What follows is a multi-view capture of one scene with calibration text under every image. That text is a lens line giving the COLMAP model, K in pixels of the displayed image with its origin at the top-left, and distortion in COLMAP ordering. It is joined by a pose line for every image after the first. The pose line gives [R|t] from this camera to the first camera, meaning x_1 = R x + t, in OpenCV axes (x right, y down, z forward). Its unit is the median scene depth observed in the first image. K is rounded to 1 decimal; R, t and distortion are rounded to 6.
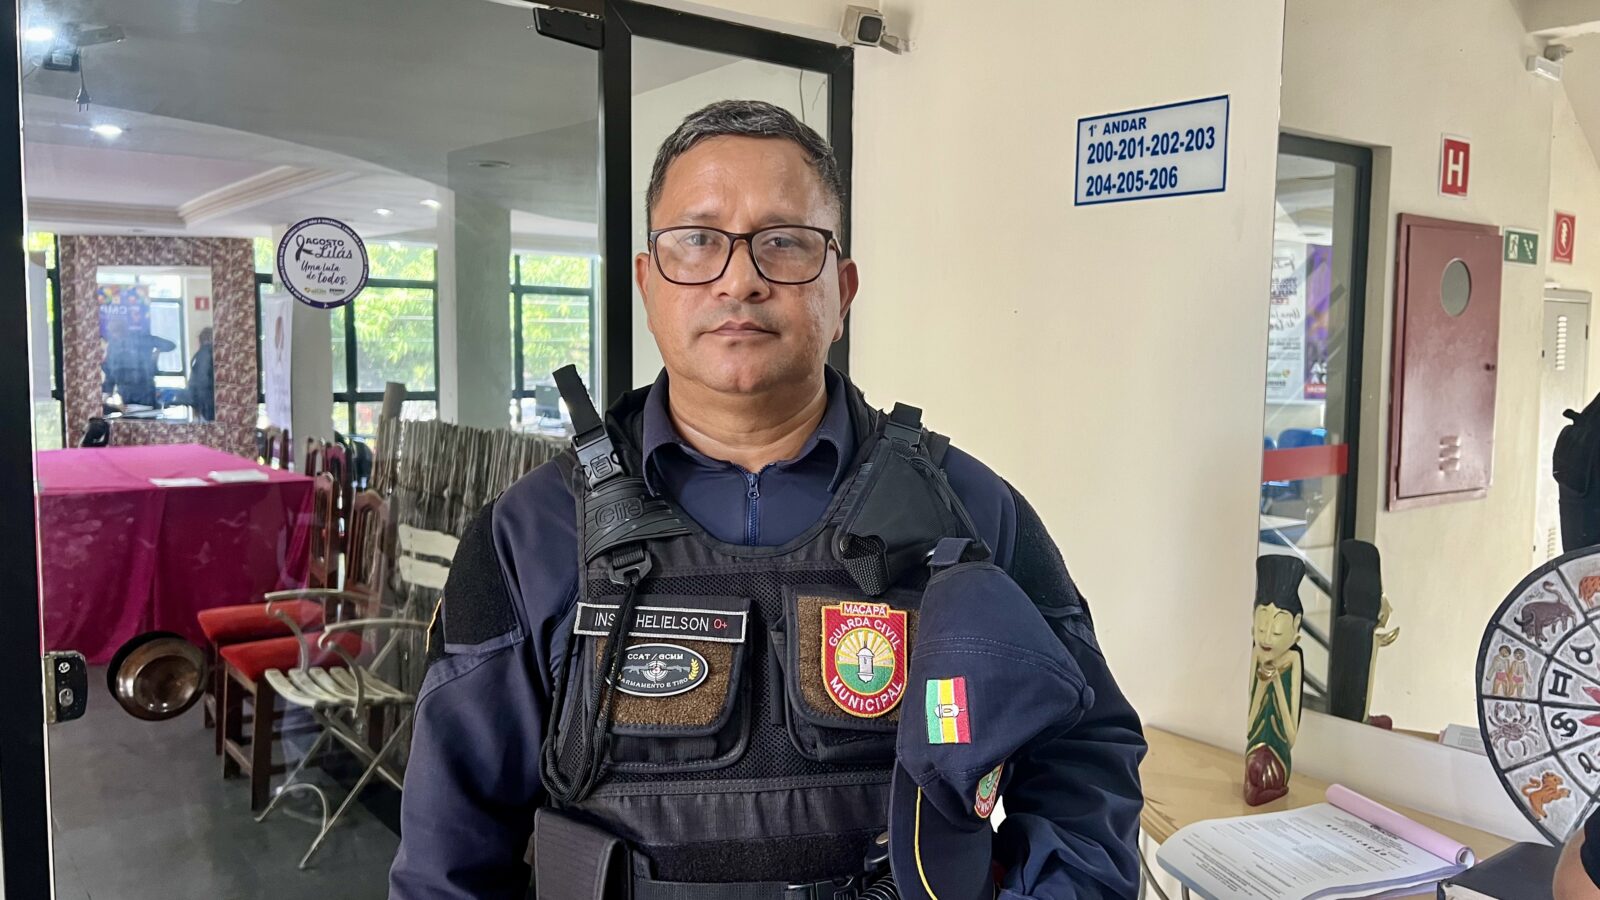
lens RADIAL K [[1214.9, 0, 805.0], [0, 1214.9, 457.1], [0, 0, 1]] dist [0.062988, -0.089655]
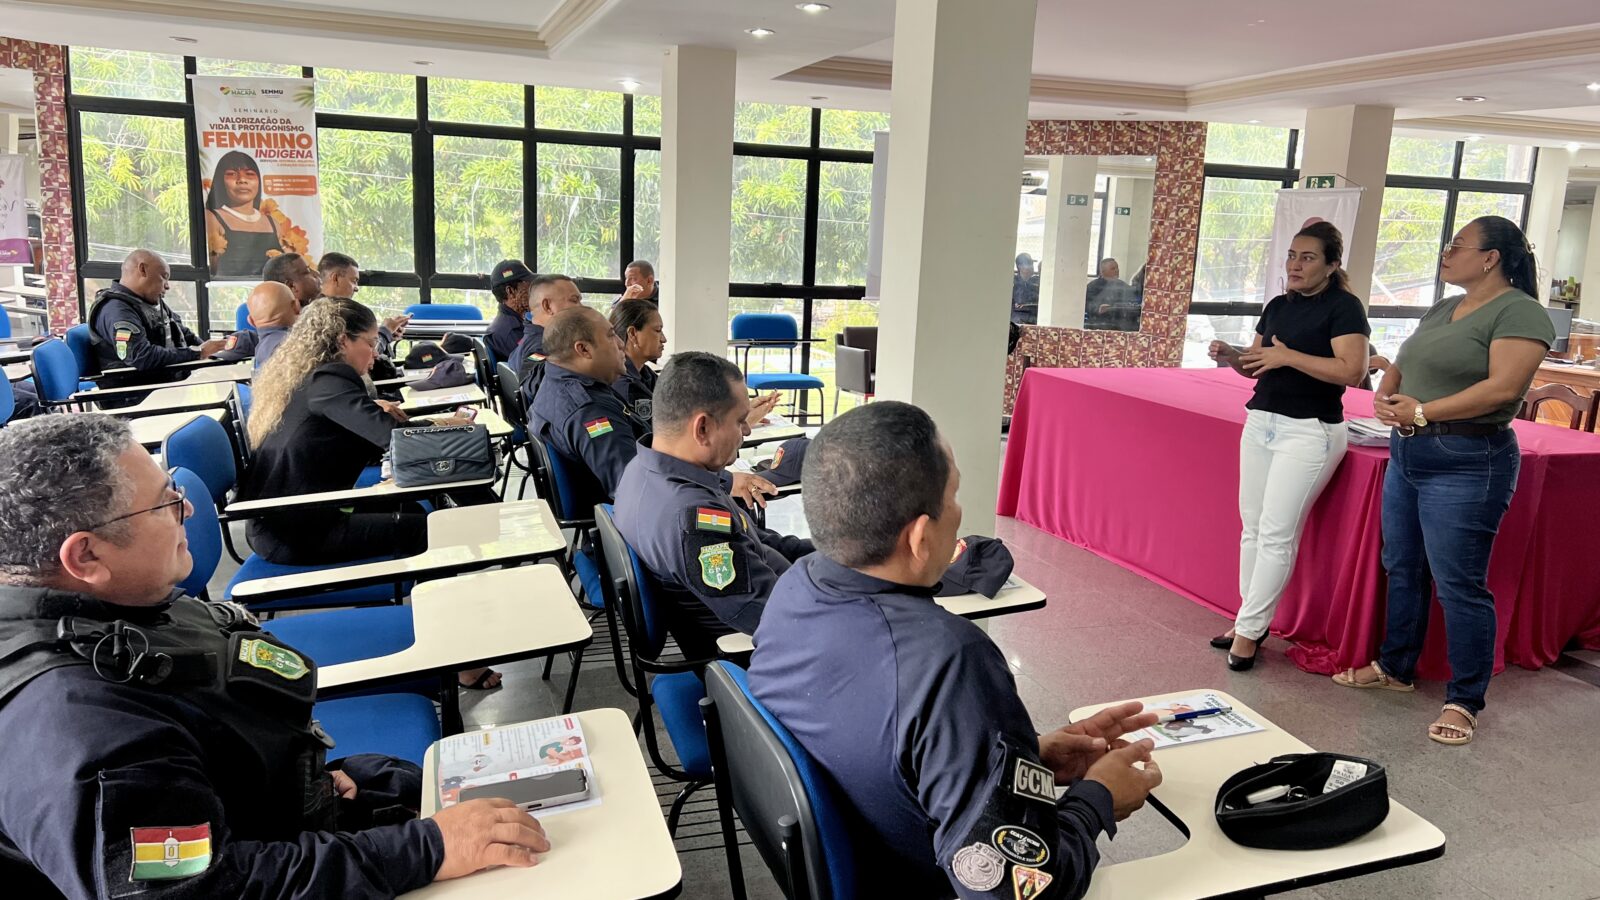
lens RADIAL K [[1214.9, 0, 805.0], [0, 1214.9, 457.1], [0, 0, 1]] dist [0.062988, -0.089655]
pose [[0.946200, 0.087279, -0.311590, -0.426167], [-0.060687, 0.993715, 0.094060, -0.007151], [0.317841, -0.070090, 0.945550, 0.071014]]
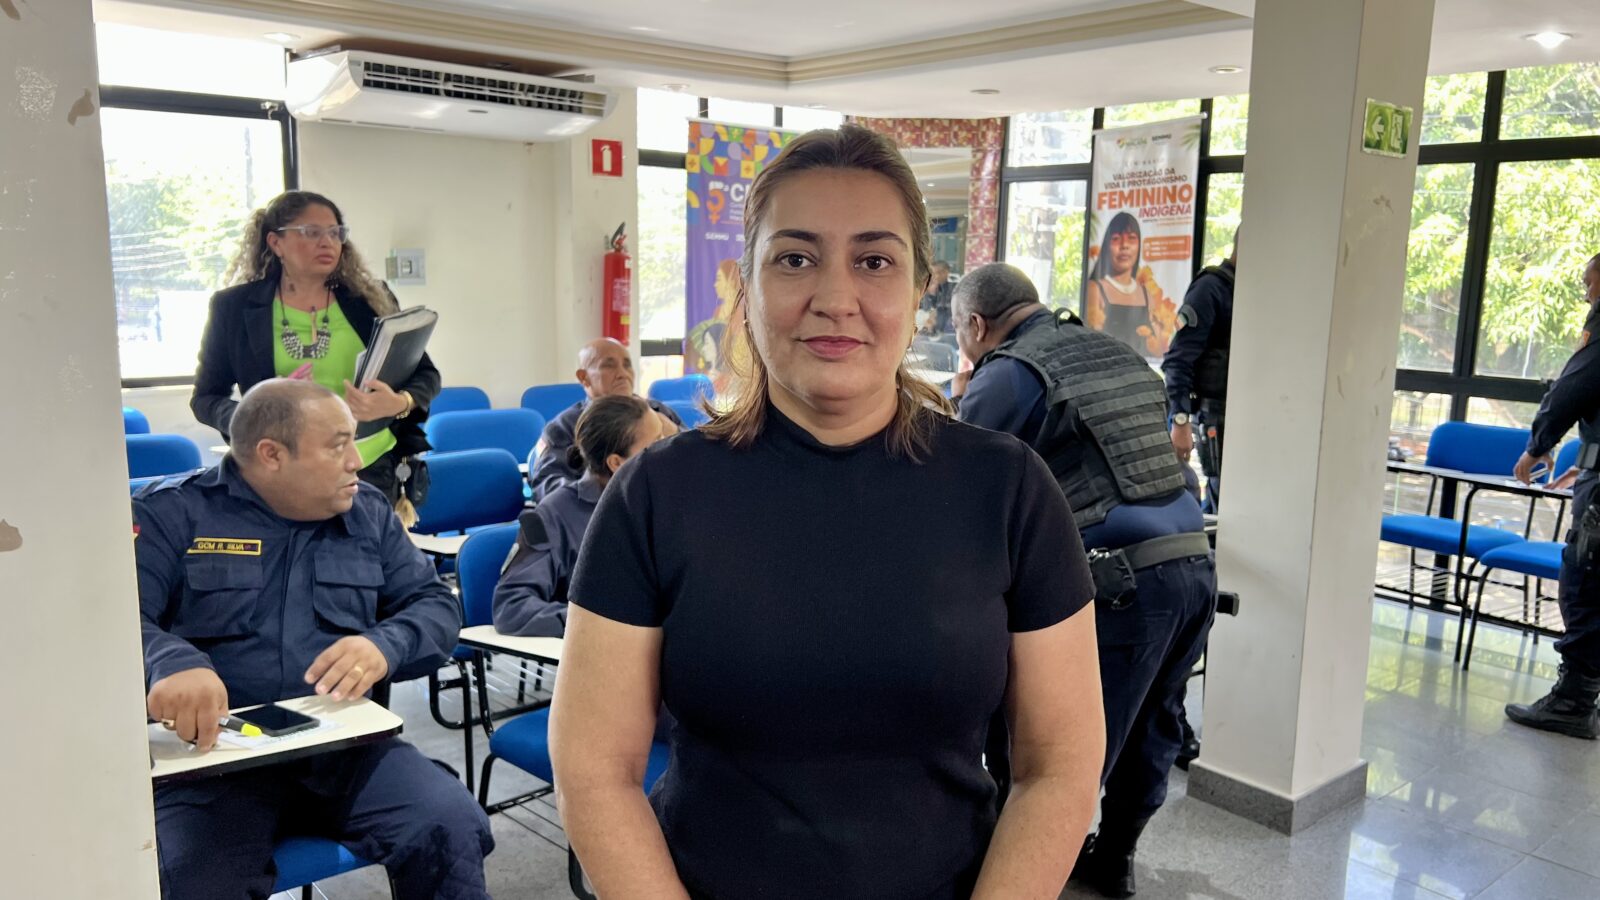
lens RADIAL K [[1214.9, 0, 805.0], [0, 1214.9, 457.1], [0, 0, 1]] dist [0.062988, -0.089655]
pose [[0.032915, 0.148523, -0.988361, -0.355401], [-0.109892, 0.983439, 0.144124, -0.048943], [0.993398, 0.103869, 0.048691, 0.500883]]
